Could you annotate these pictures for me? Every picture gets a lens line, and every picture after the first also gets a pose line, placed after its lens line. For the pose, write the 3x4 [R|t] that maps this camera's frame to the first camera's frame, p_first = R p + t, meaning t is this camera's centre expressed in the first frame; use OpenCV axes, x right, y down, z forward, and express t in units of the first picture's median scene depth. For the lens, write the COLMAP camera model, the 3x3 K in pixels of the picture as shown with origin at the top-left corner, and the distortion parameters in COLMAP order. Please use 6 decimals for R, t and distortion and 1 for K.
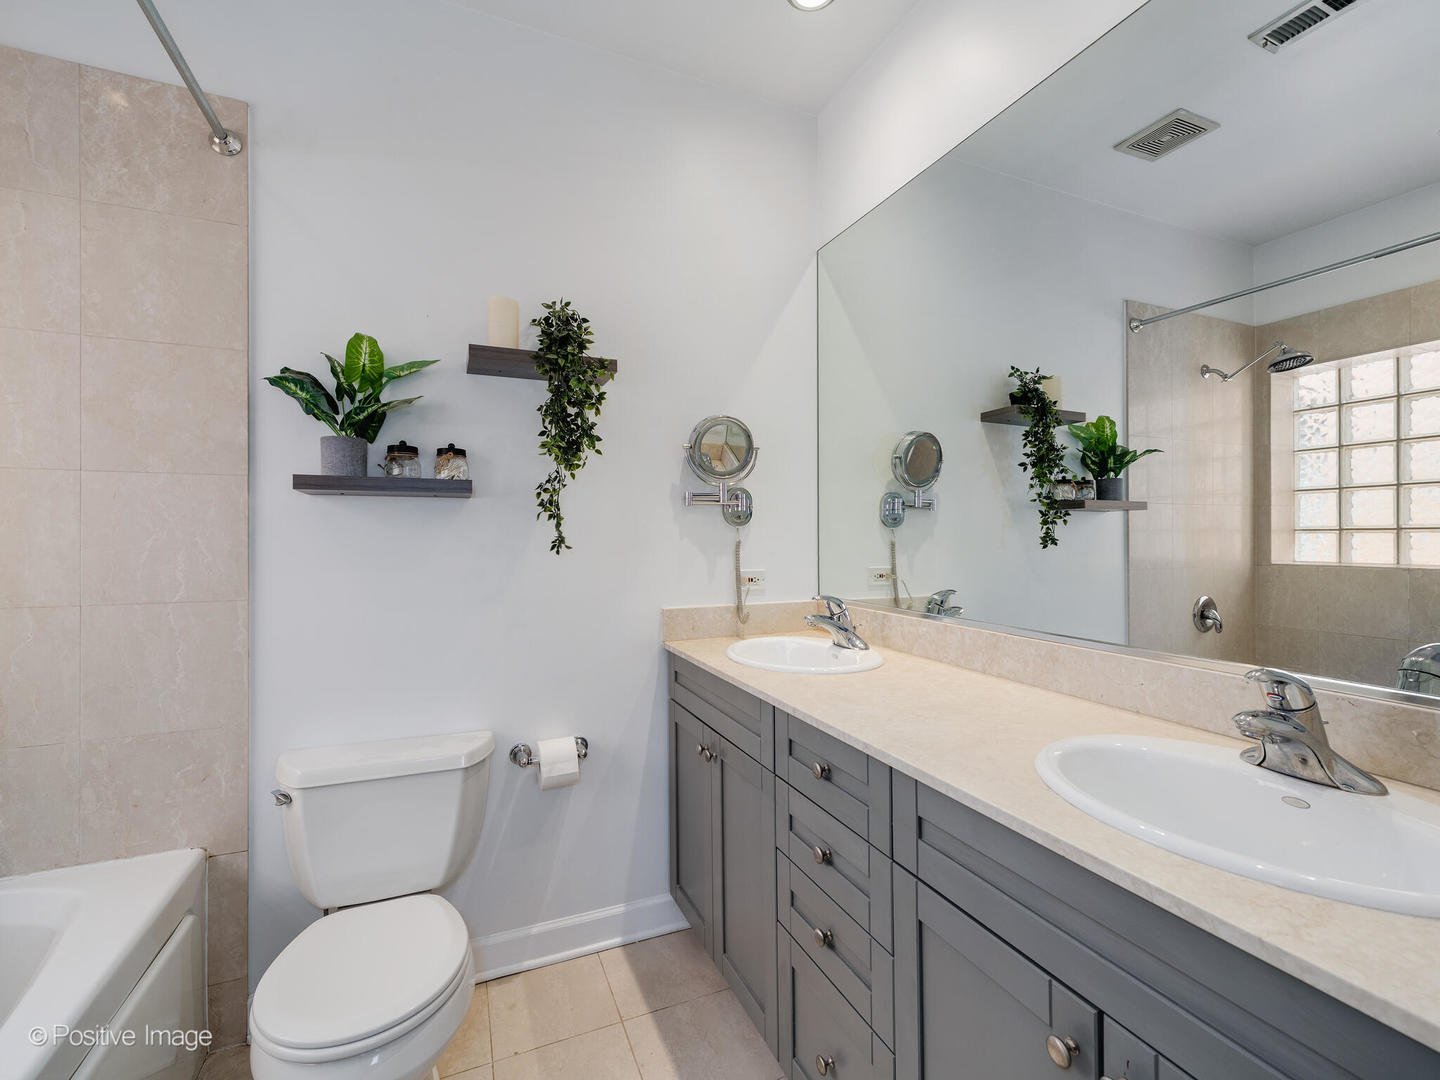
lens RADIAL K [[647.2, 0, 727.4], [0, 647.2, 534.2], [0, 0, 1]] dist [0.011834, -0.000260]
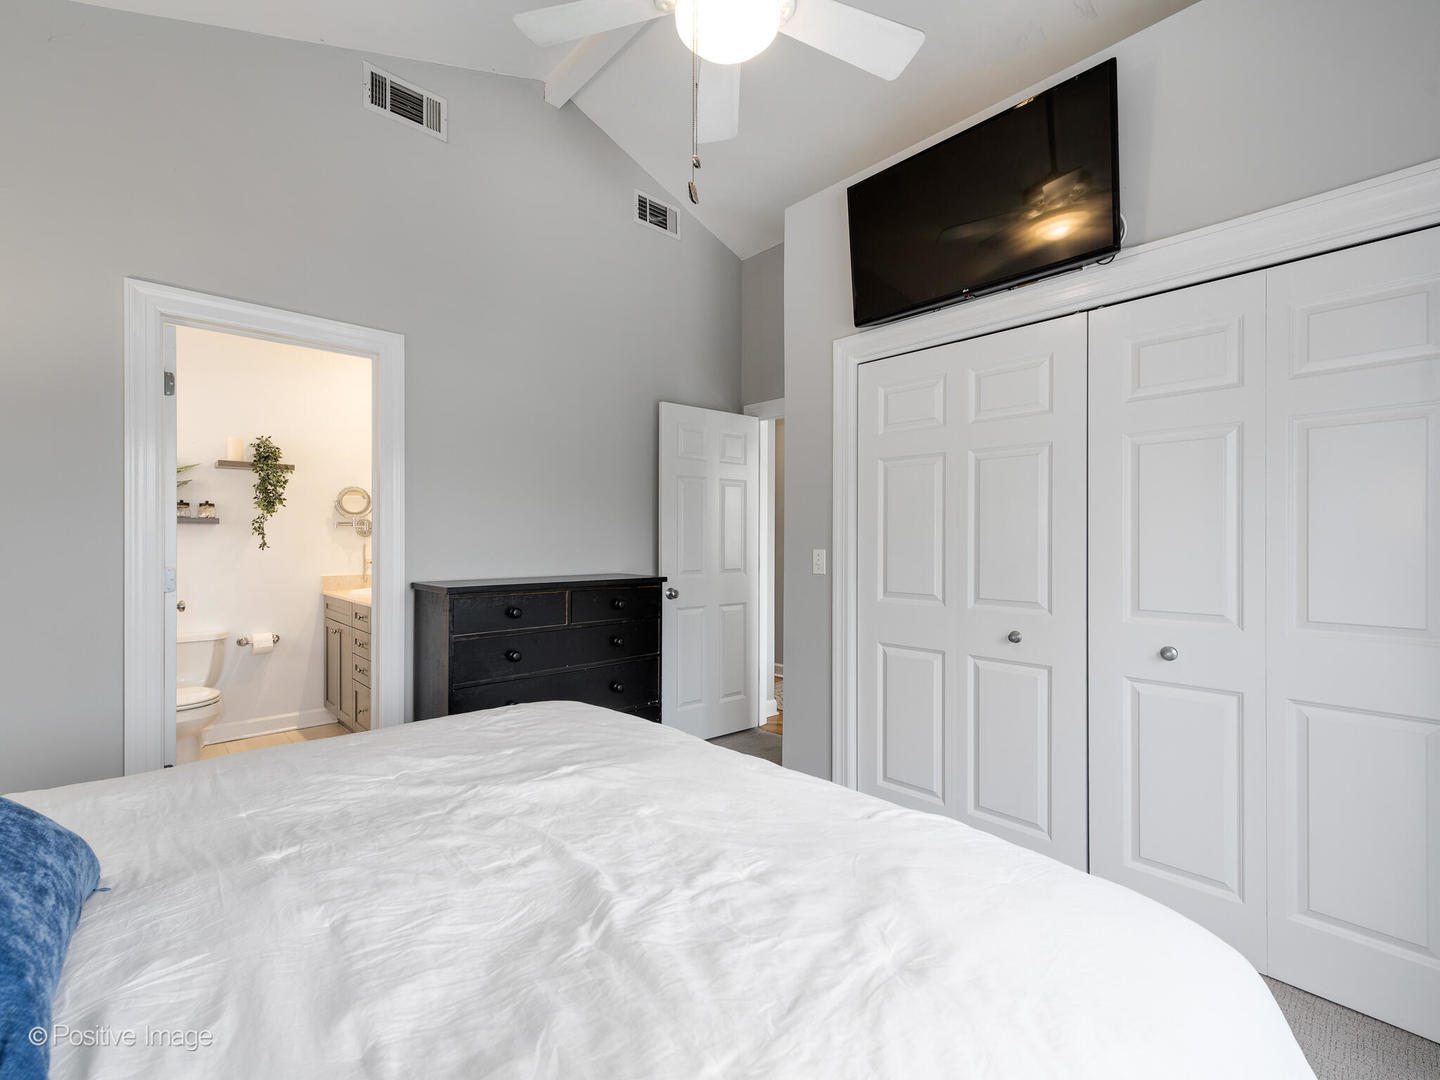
lens RADIAL K [[647.2, 0, 727.4], [0, 647.2, 534.2], [0, 0, 1]] dist [0.011834, -0.000260]
pose [[0.937870, 0.001464, 0.346983, 0.484865], [0.003401, 0.999904, -0.013412, 0.012755], [-0.346970, 0.013759, 0.937775, -1.749053]]
